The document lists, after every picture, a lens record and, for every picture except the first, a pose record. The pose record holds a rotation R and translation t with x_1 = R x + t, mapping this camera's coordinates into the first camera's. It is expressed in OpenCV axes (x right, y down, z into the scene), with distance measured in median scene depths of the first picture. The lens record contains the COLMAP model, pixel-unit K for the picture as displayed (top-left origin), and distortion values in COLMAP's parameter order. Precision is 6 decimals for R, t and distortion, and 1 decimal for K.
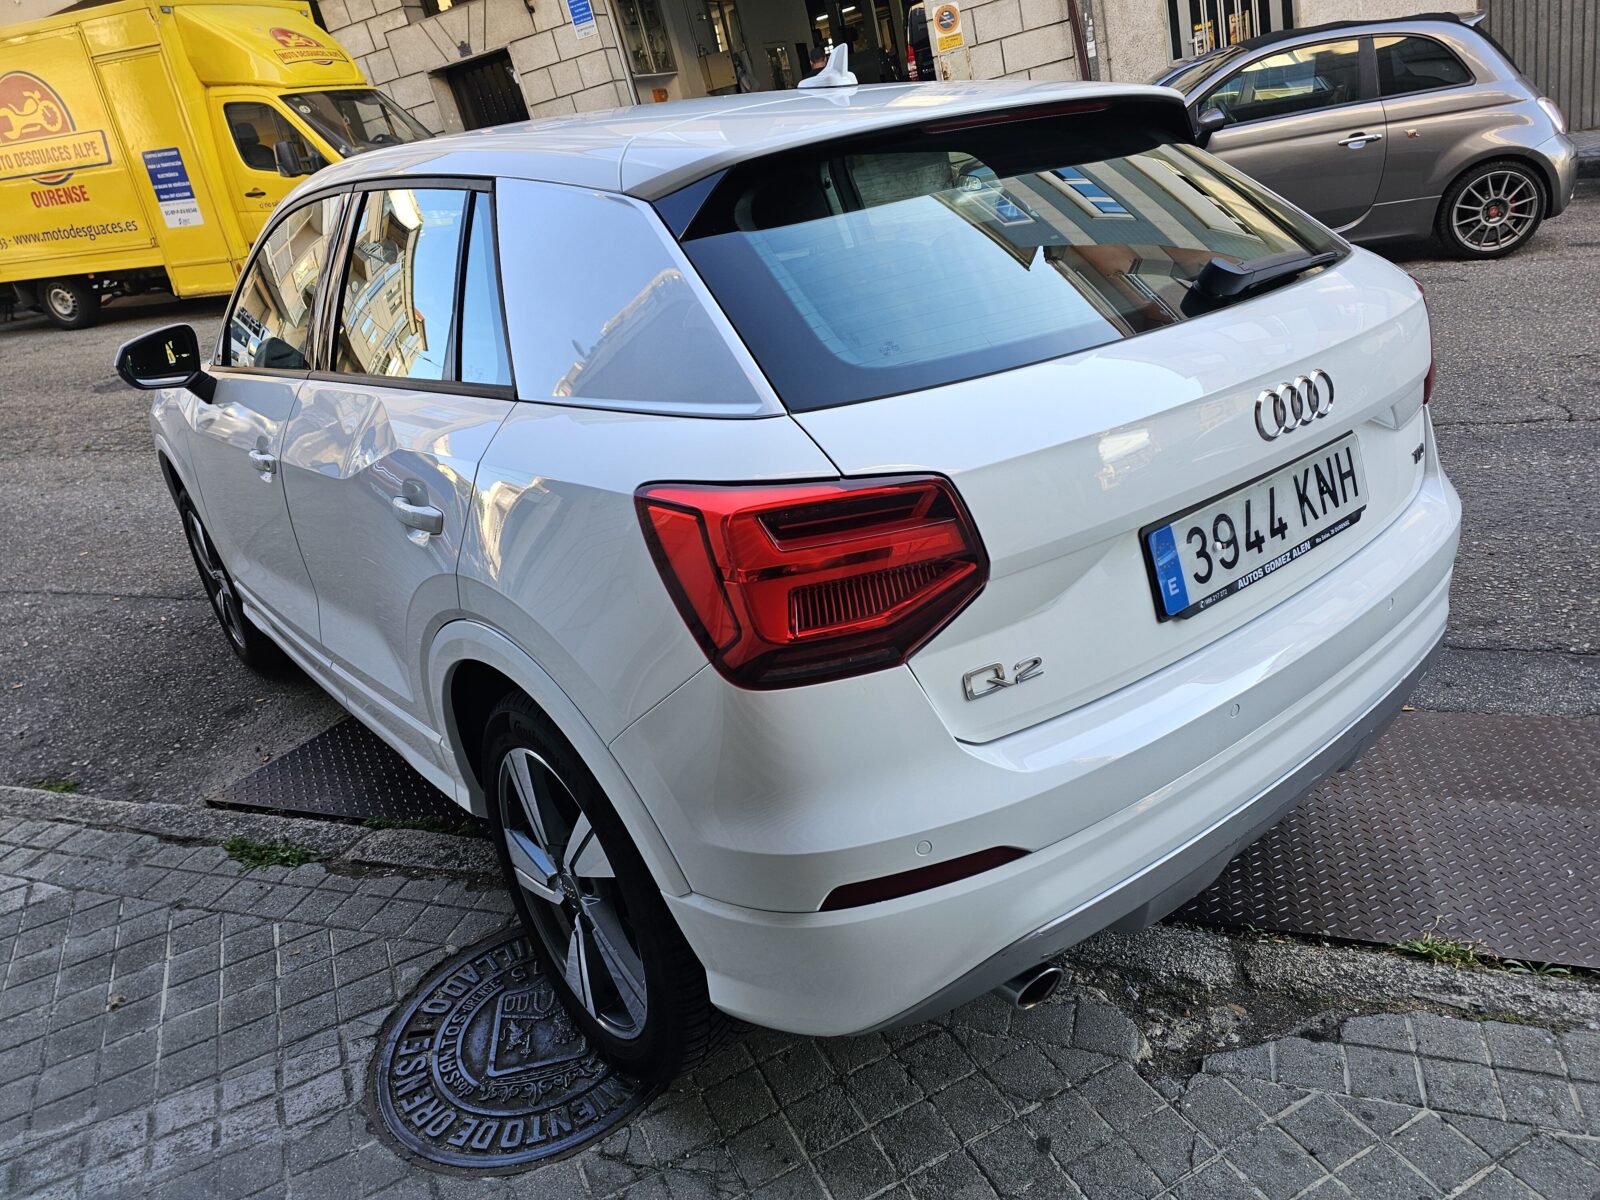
lens RADIAL K [[1072.0, 0, 797.2], [0, 1072.0, 571.5], [0, 0, 1]] dist [0.056055, -0.056941]
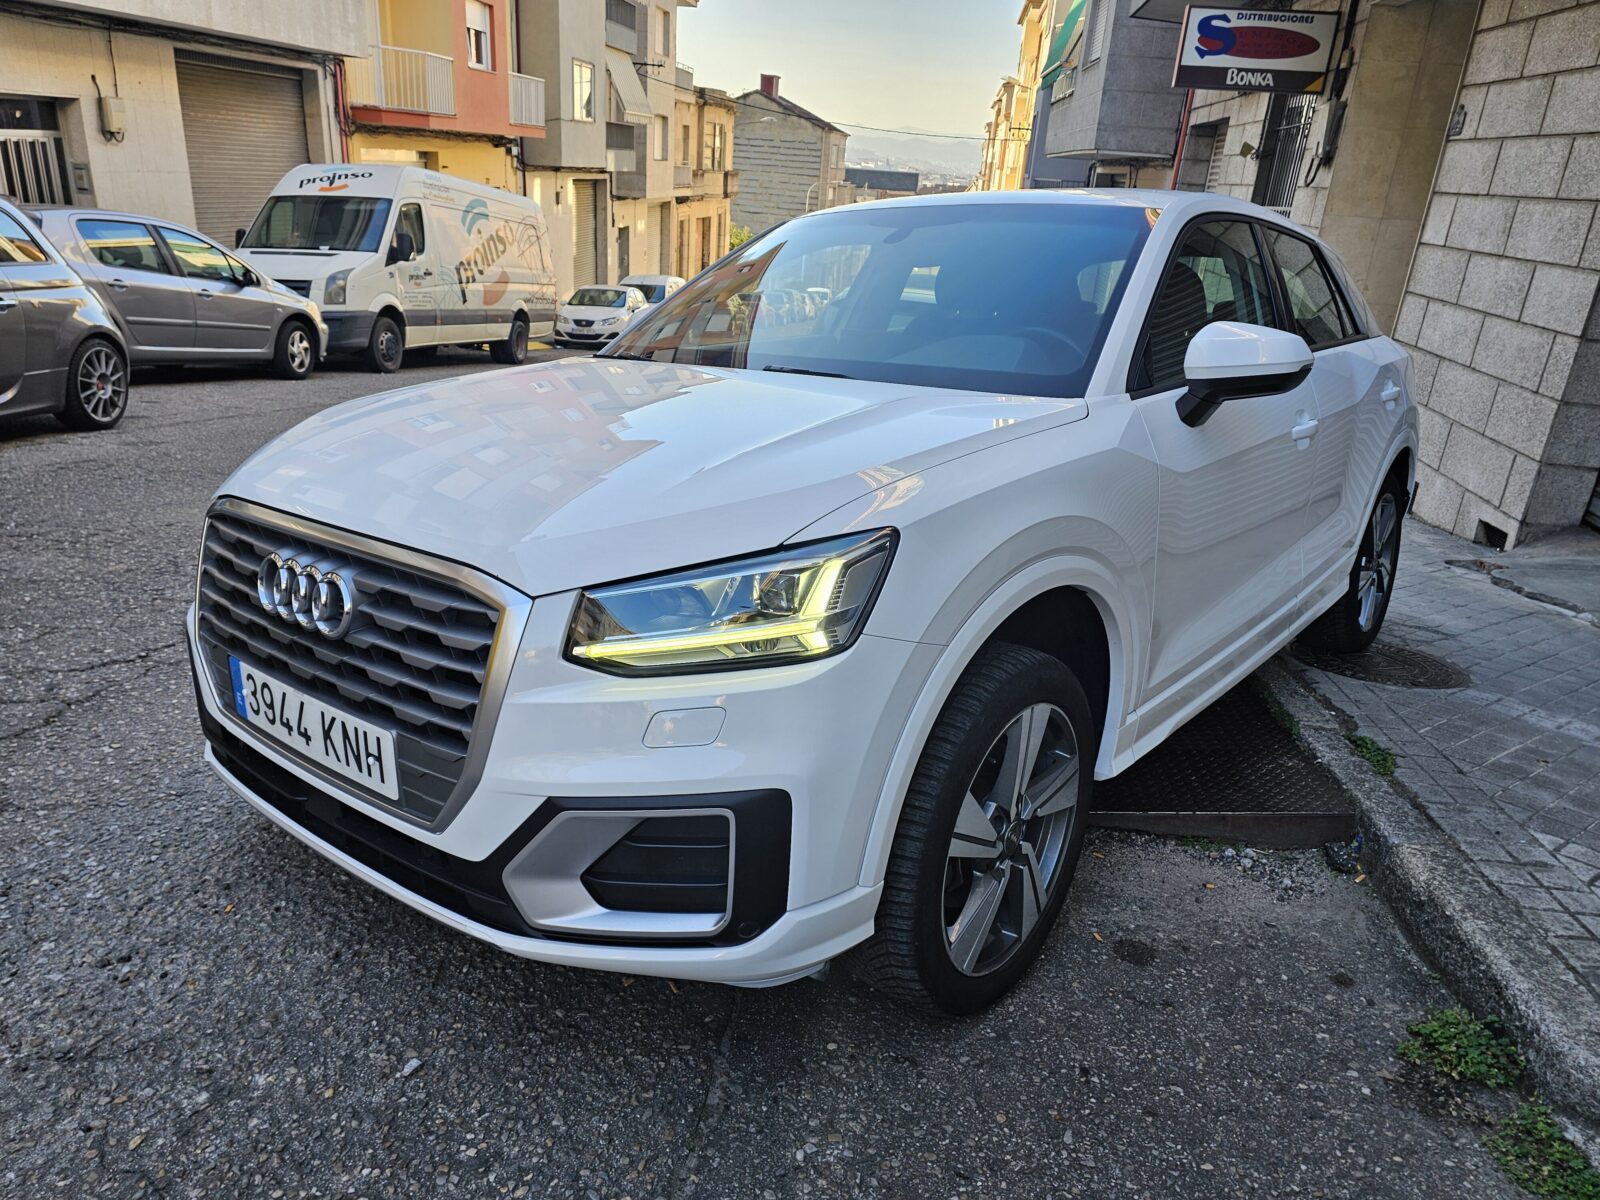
lens RADIAL K [[1091.7, 0, 800.8], [0, 1091.7, 585.3], [0, 0, 1]] dist [0.059525, -0.062554]
pose [[-0.204333, -0.131771, 0.969992, -2.314279], [0.350139, 0.915504, 0.198127, -0.555370], [-0.914139, 0.380116, -0.140929, 2.578521]]
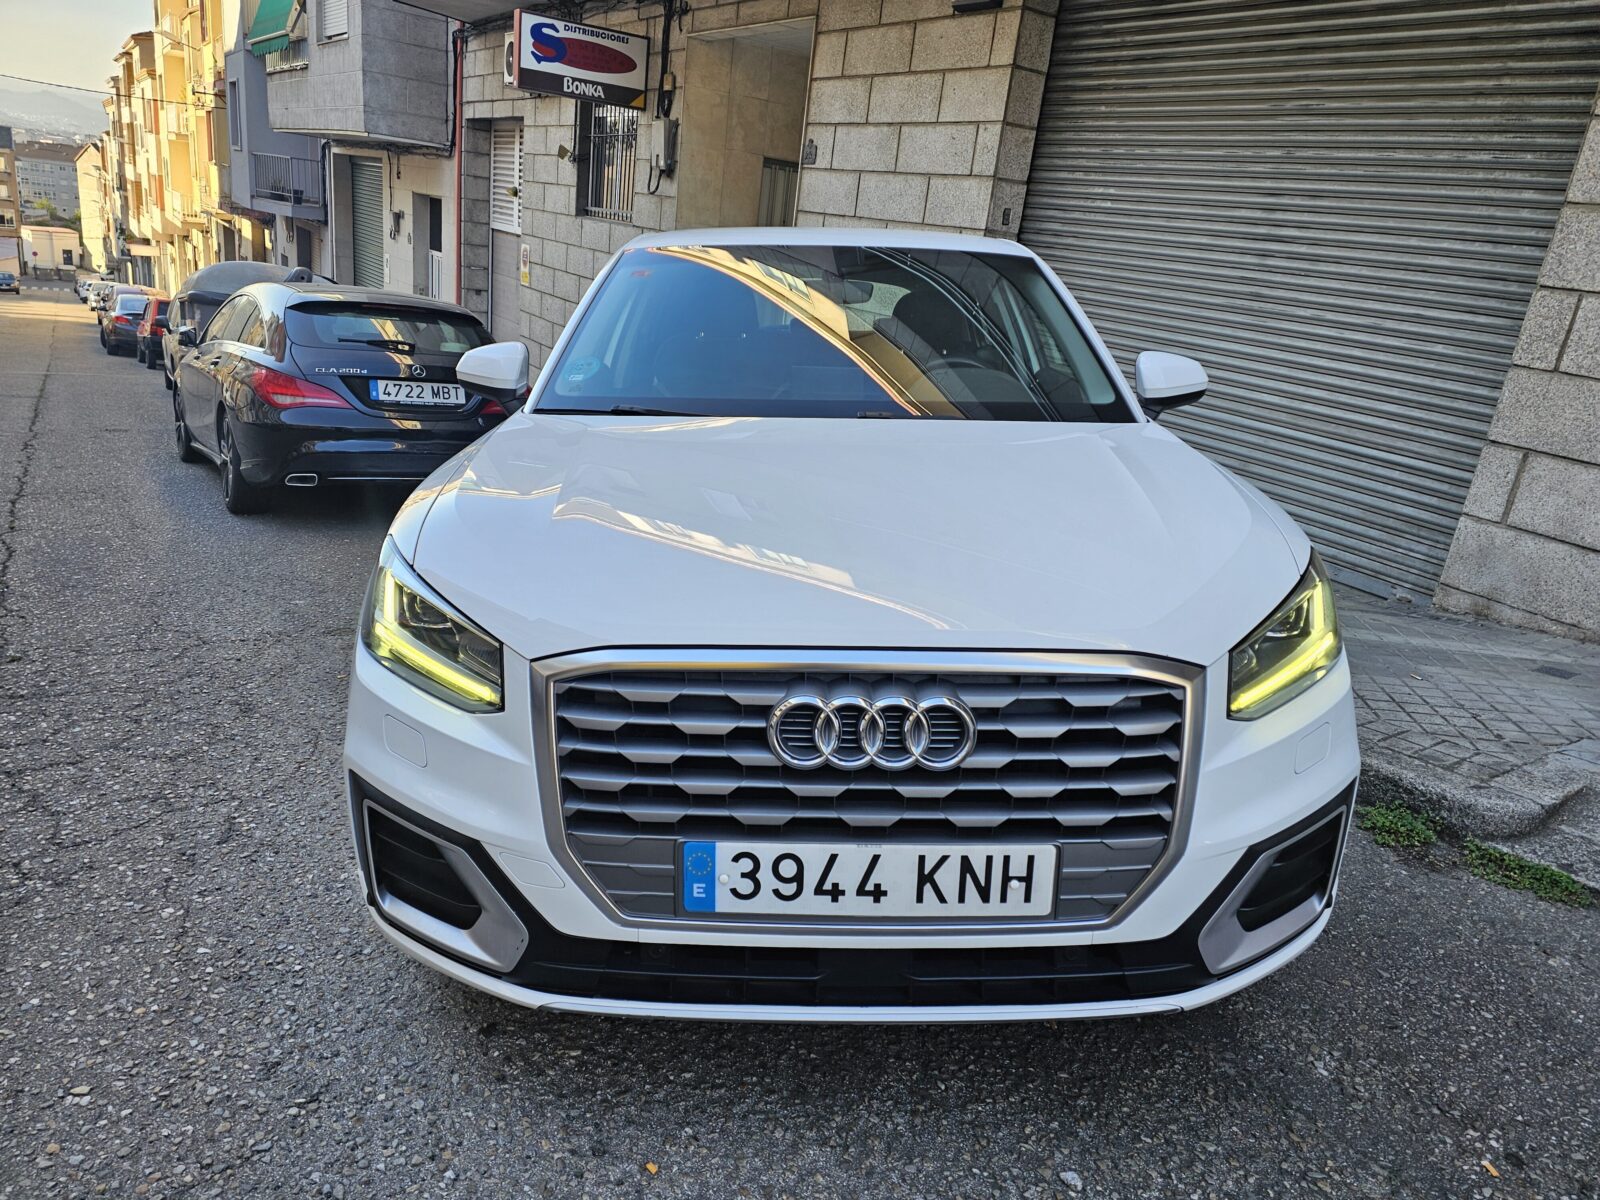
lens RADIAL K [[1075.4, 0, 813.2], [0, 1075.4, 575.6], [0, 0, 1]] dist [0.071281, -0.072861]
pose [[-0.788346, -0.044198, 0.613643, -1.678951], [0.294467, 0.848643, 0.439425, -1.038087], [-0.540186, 0.527116, -0.656009, 3.438810]]
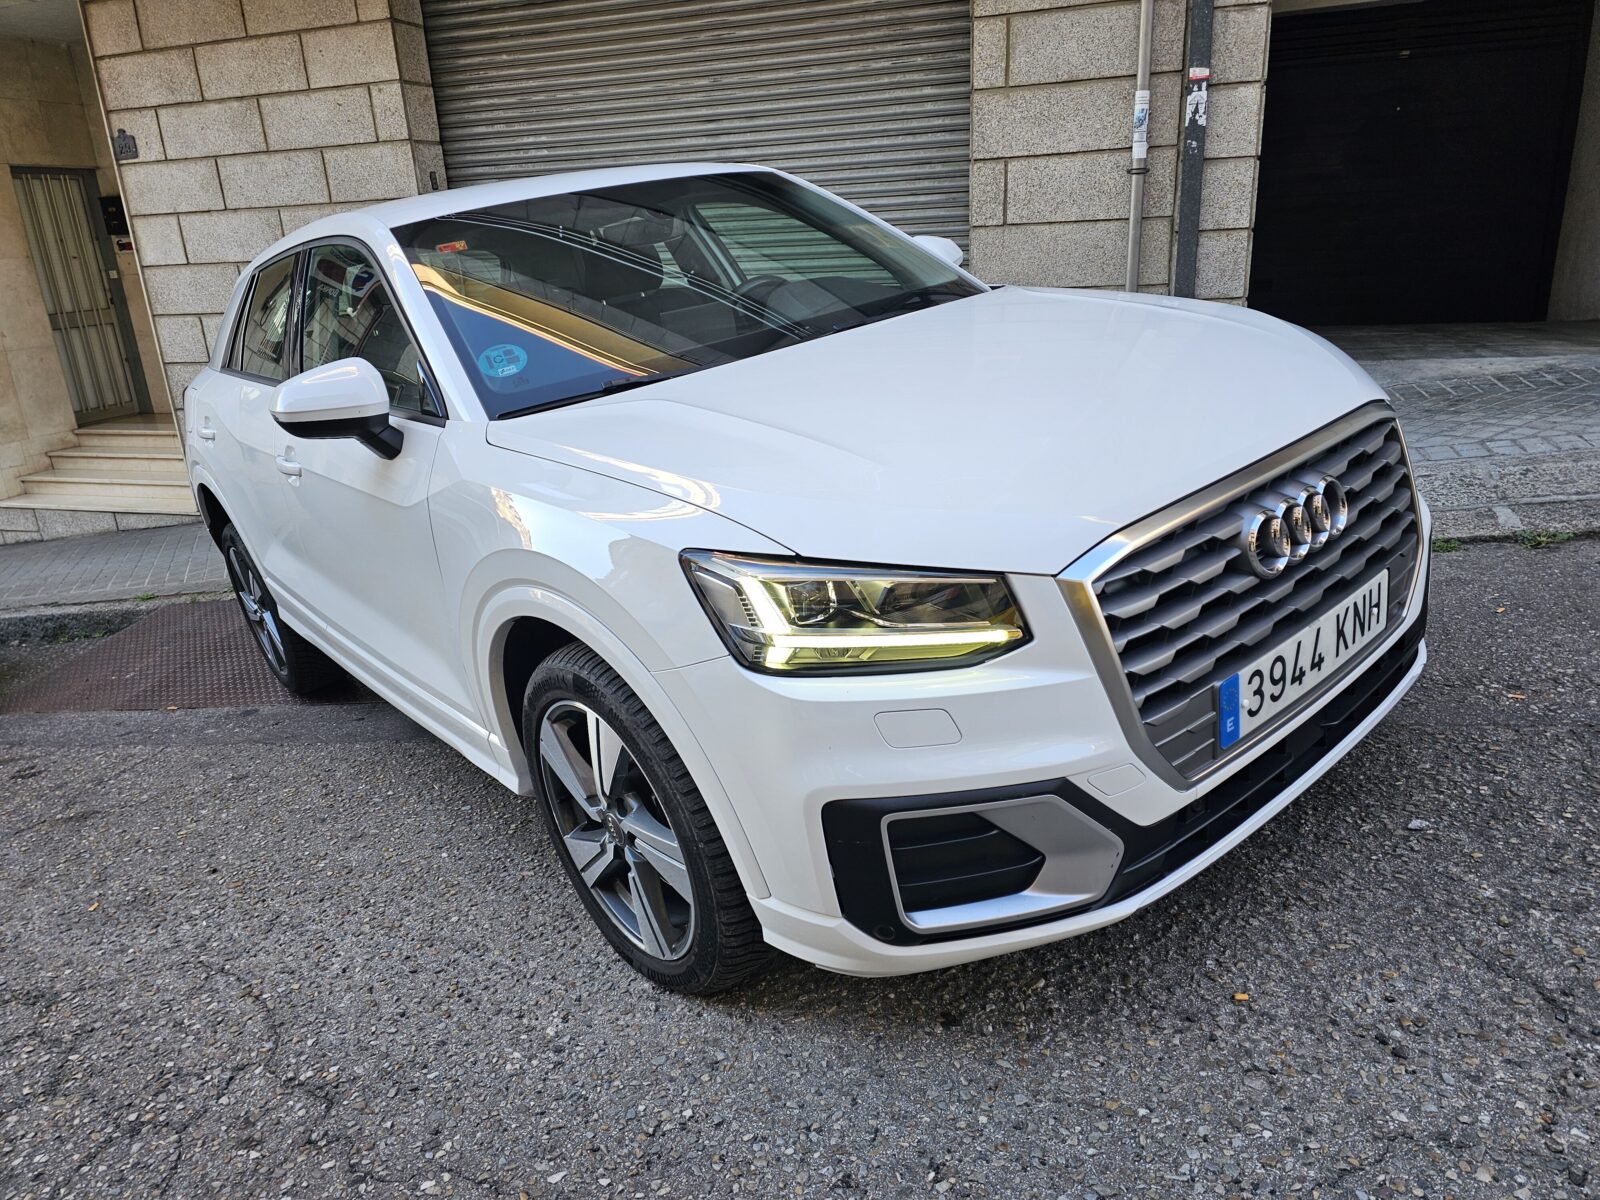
lens RADIAL K [[1072.0, 0, 797.2], [0, 1072.0, 571.5], [0, 0, 1]] dist [0.056055, -0.056941]
pose [[-0.957945, 0.275690, 0.079598, -0.770195], [0.263090, 0.733076, 0.627203, -1.244621], [0.114562, 0.621768, -0.774778, 3.650271]]
